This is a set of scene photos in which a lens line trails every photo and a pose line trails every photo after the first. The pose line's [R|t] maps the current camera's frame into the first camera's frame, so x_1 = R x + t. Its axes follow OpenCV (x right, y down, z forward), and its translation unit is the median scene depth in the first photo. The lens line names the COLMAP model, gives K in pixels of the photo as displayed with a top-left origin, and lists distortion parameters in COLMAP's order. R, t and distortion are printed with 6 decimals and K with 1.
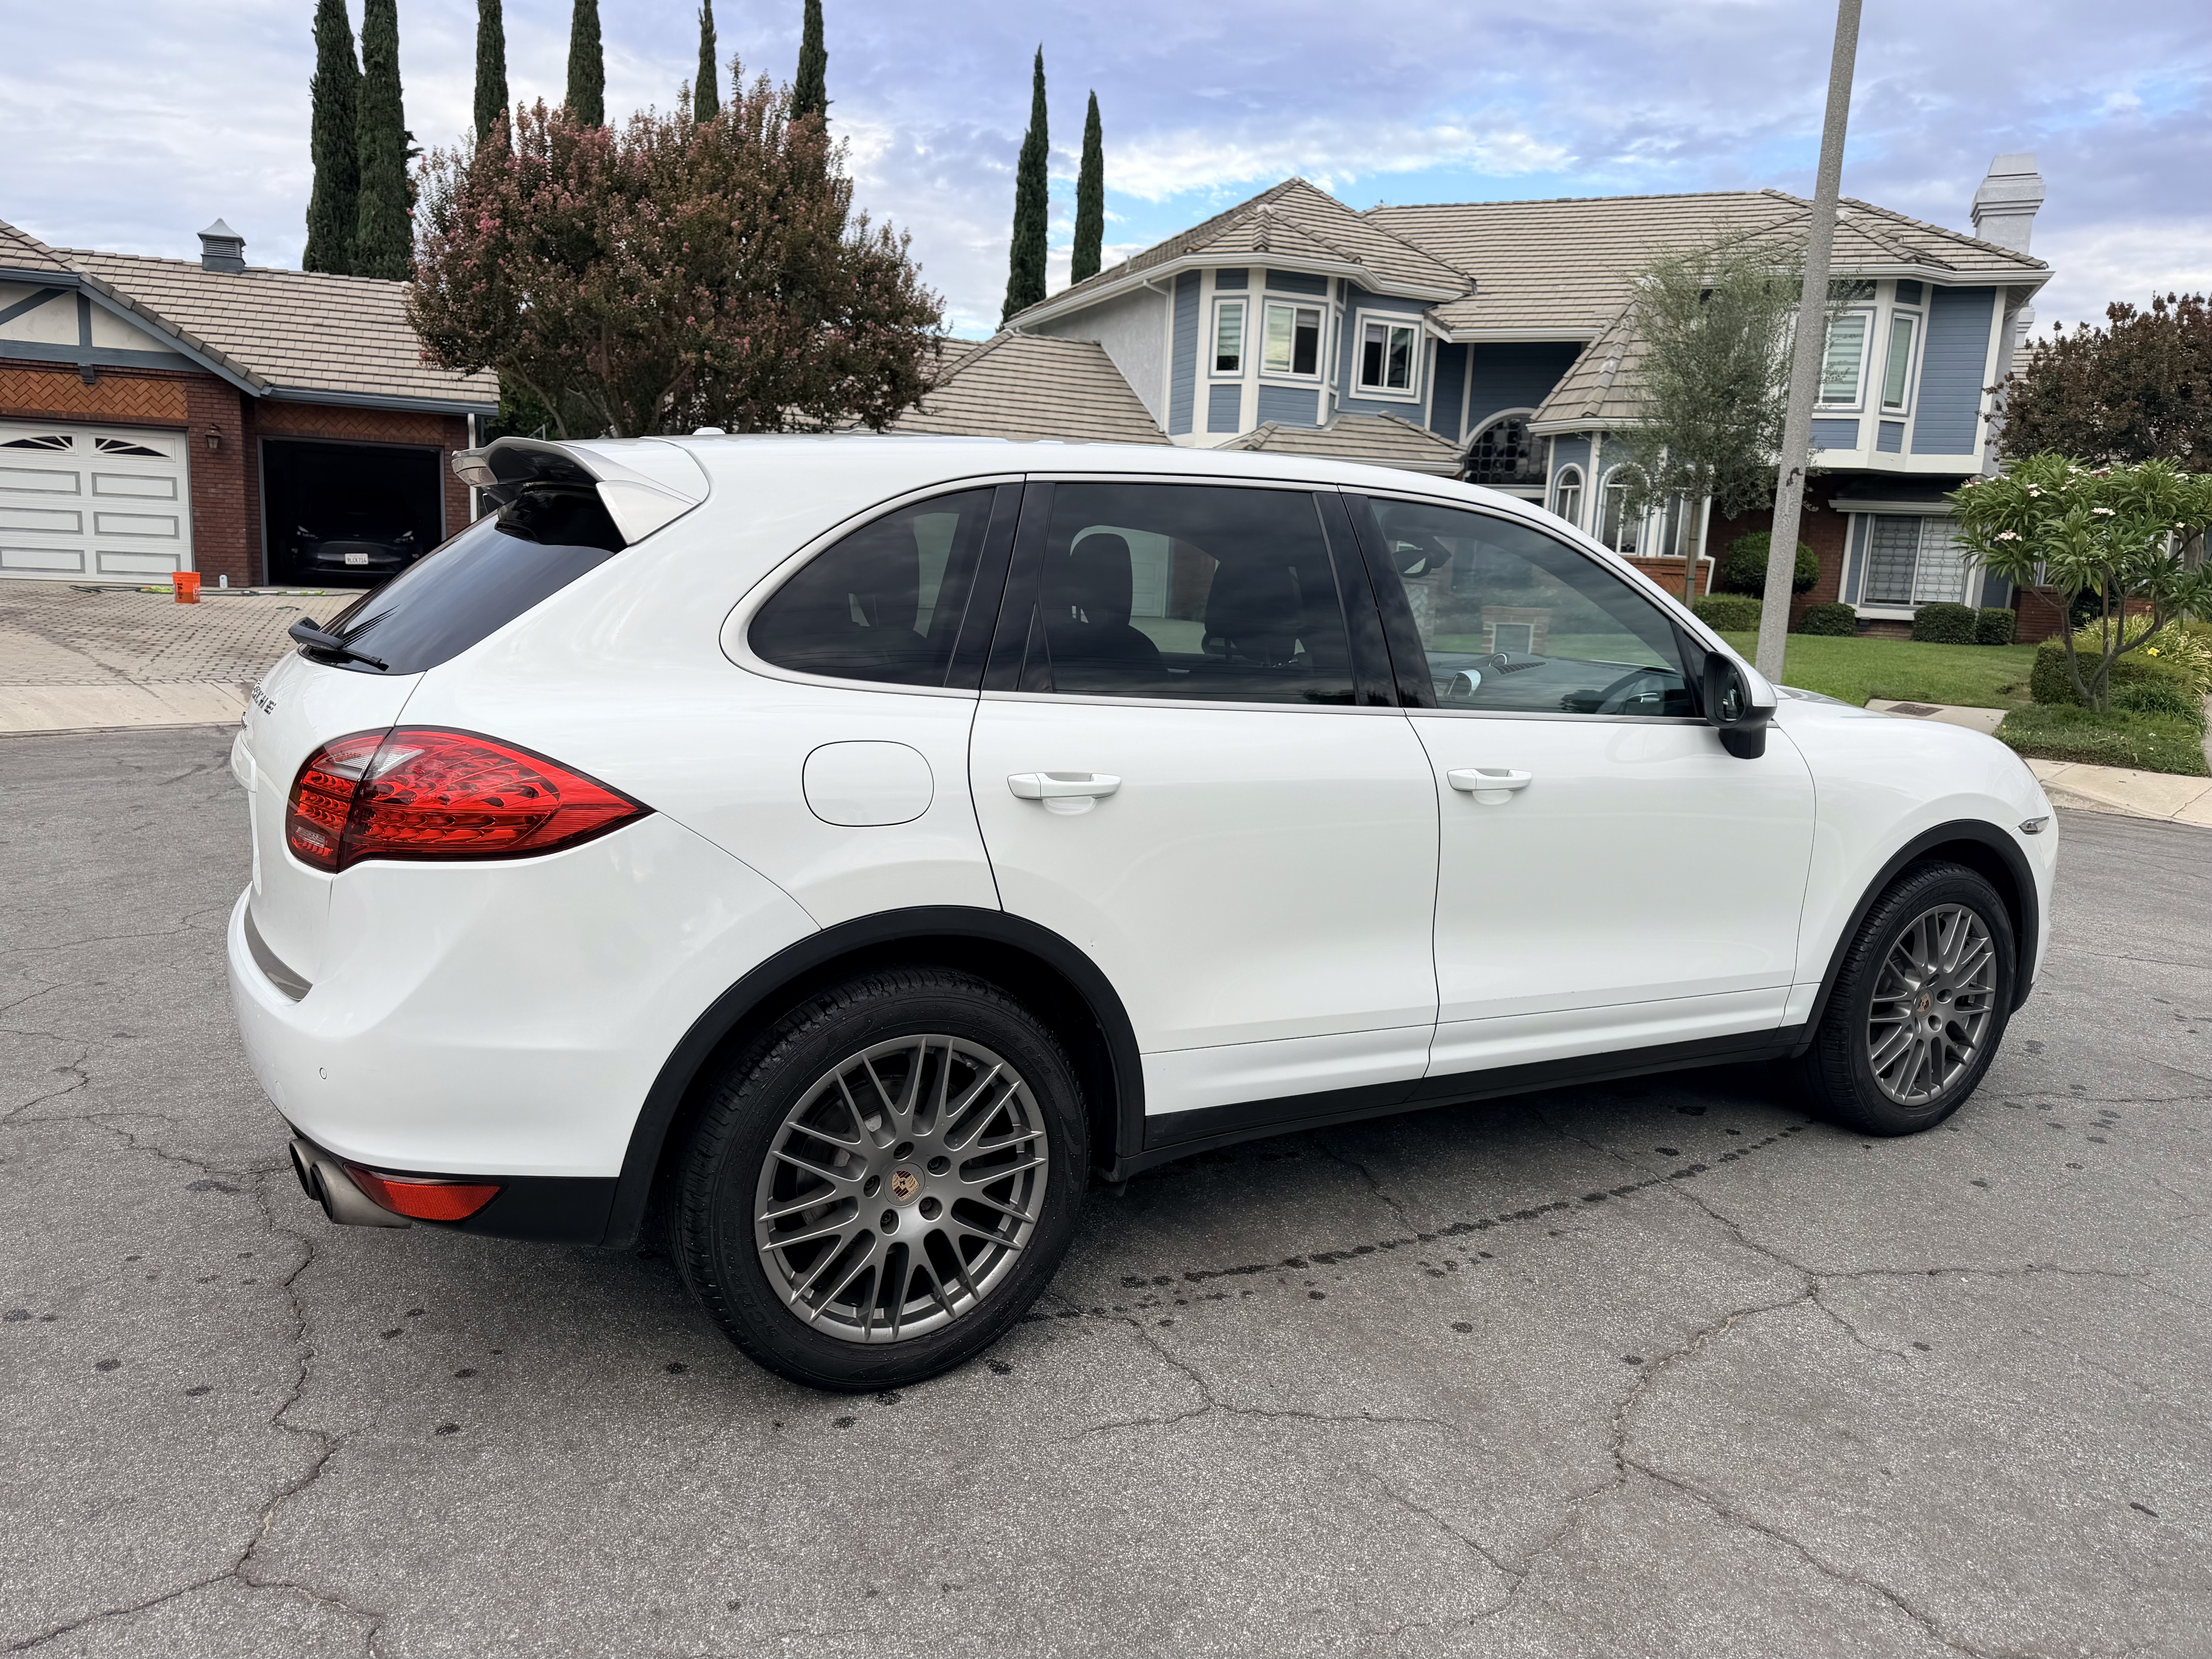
lens RADIAL K [[1571.6, 0, 1104.0], [0, 1571.6, 833.9], [0, 0, 1]] dist [0.031418, -0.029962]
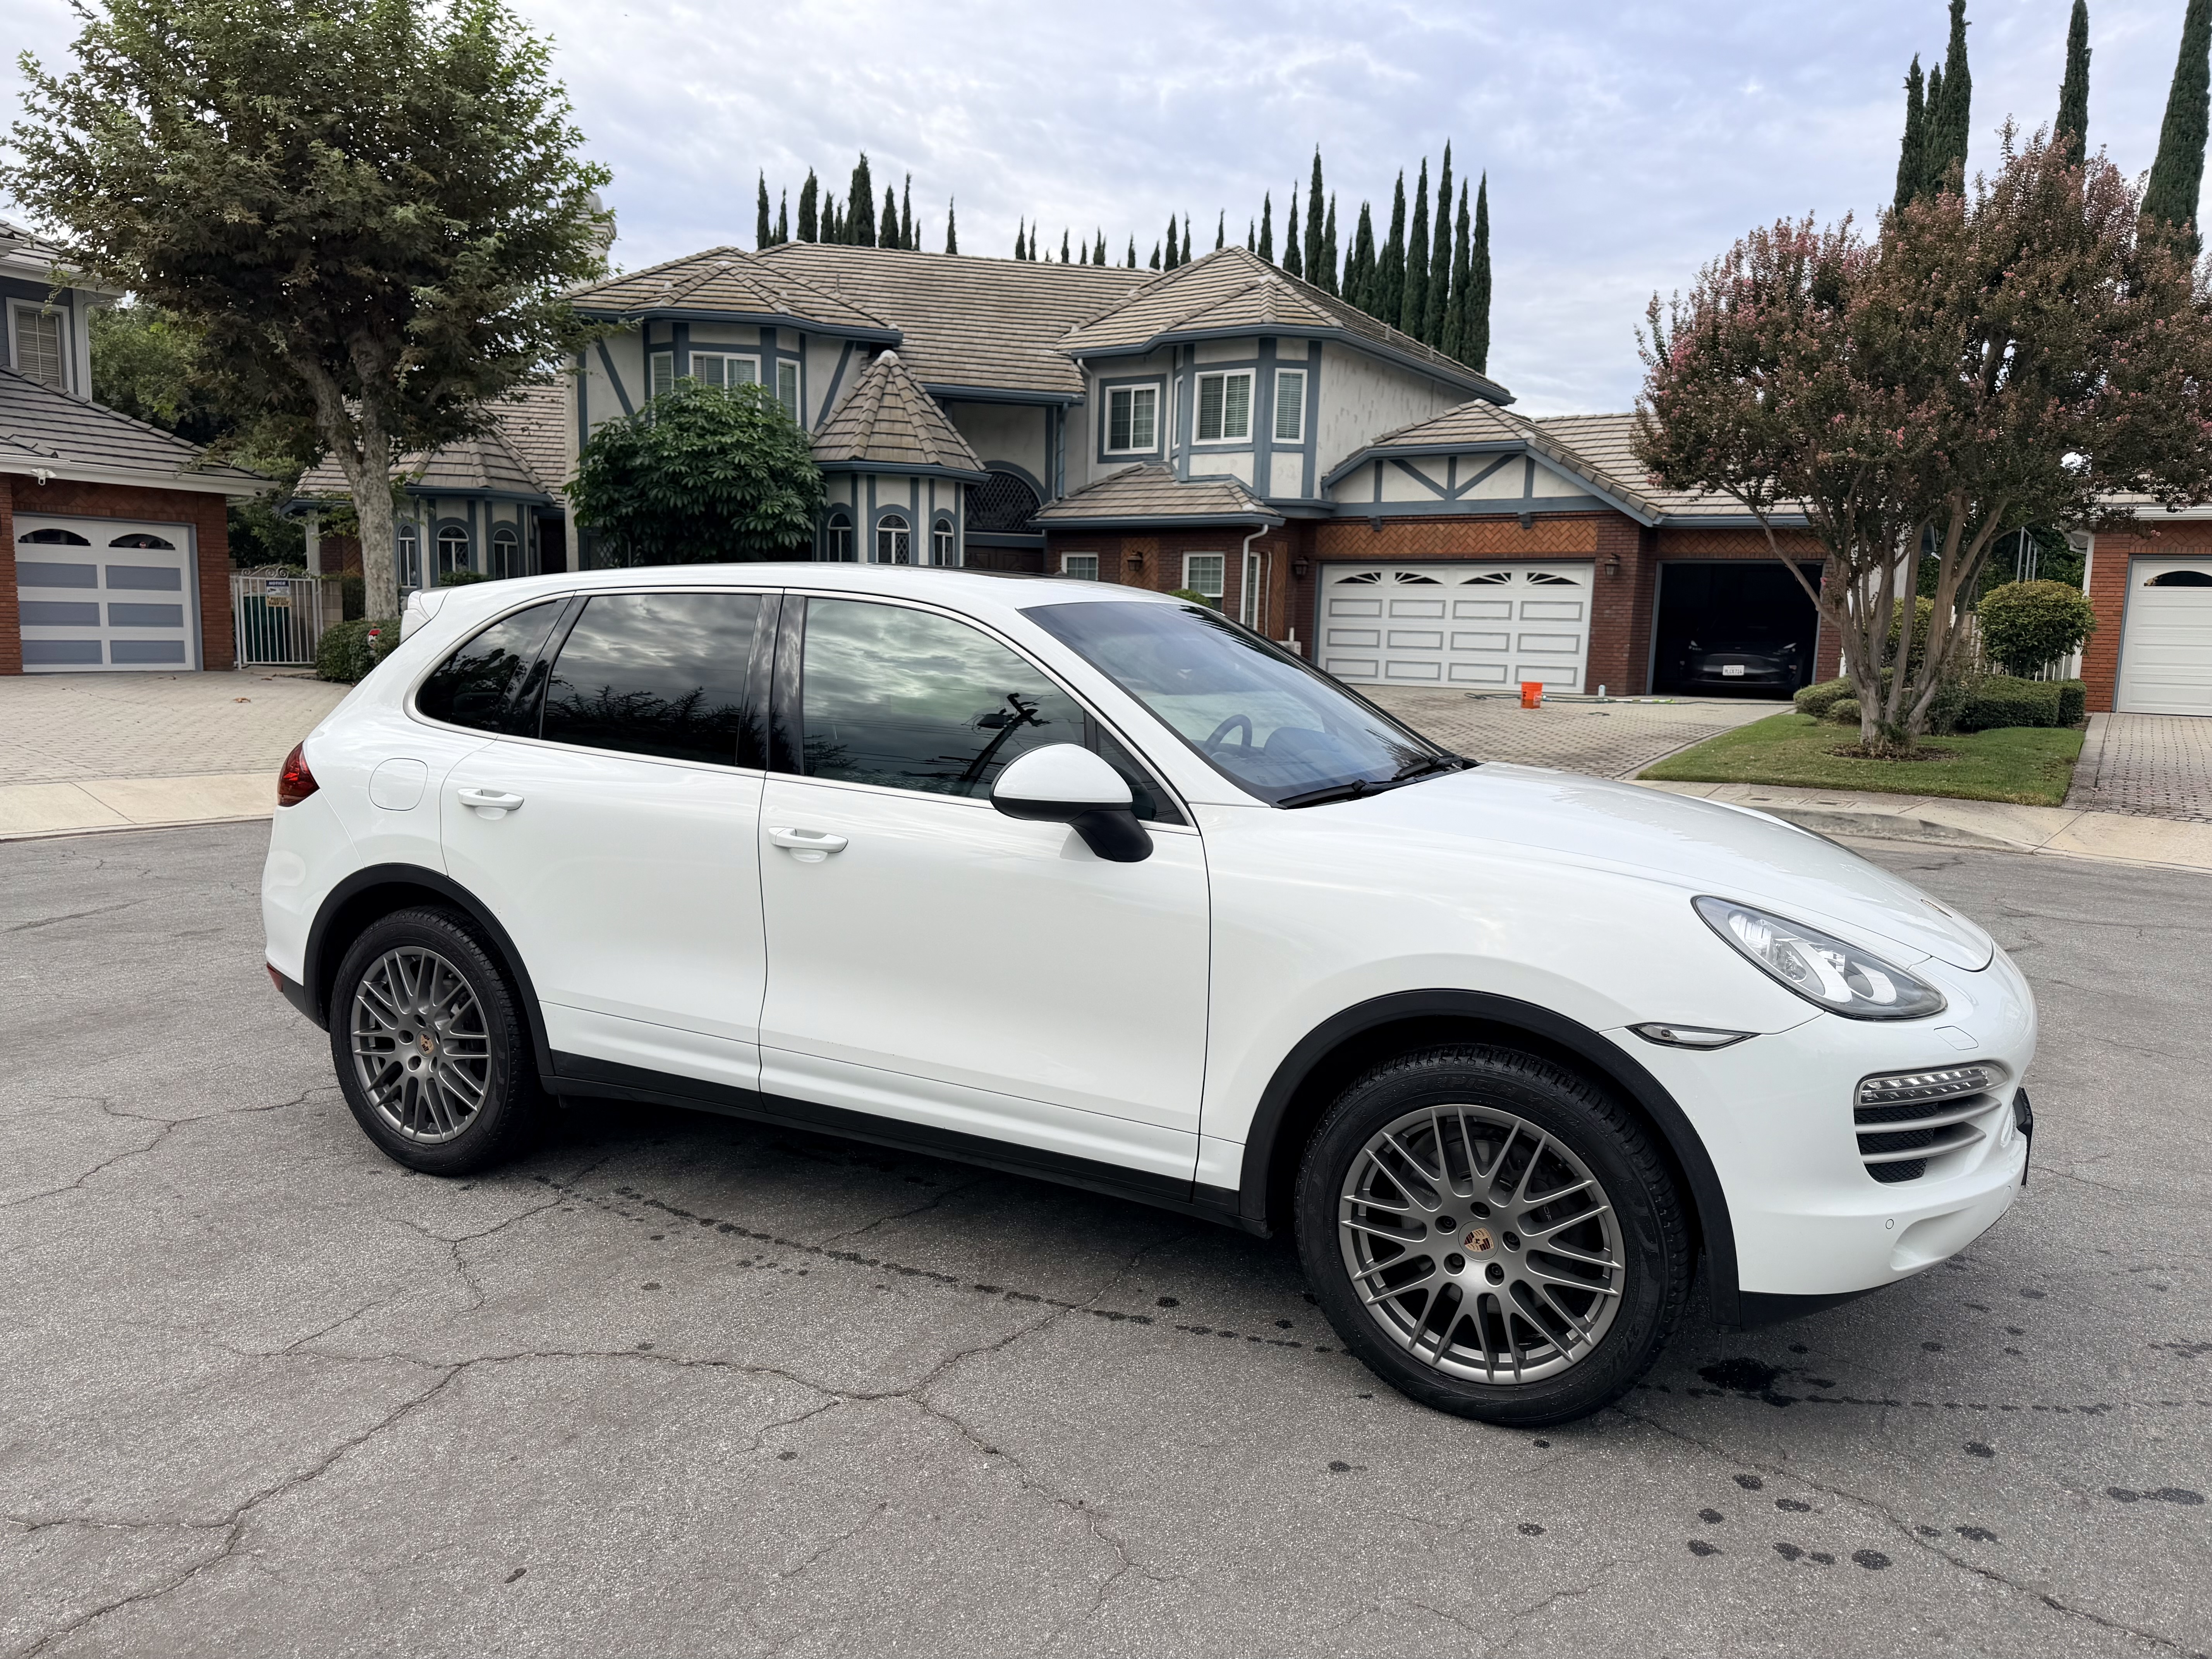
lens RADIAL K [[1556.1, 0, 1109.2], [0, 1556.1, 862.3], [0, 0, 1]] dist [0.079656, -0.091290]
pose [[0.552277, 0.098740, -0.827792, 1.236824], [-0.142796, 0.989490, 0.022758, -0.071806], [0.821340, 0.105637, 0.560573, 0.531216]]
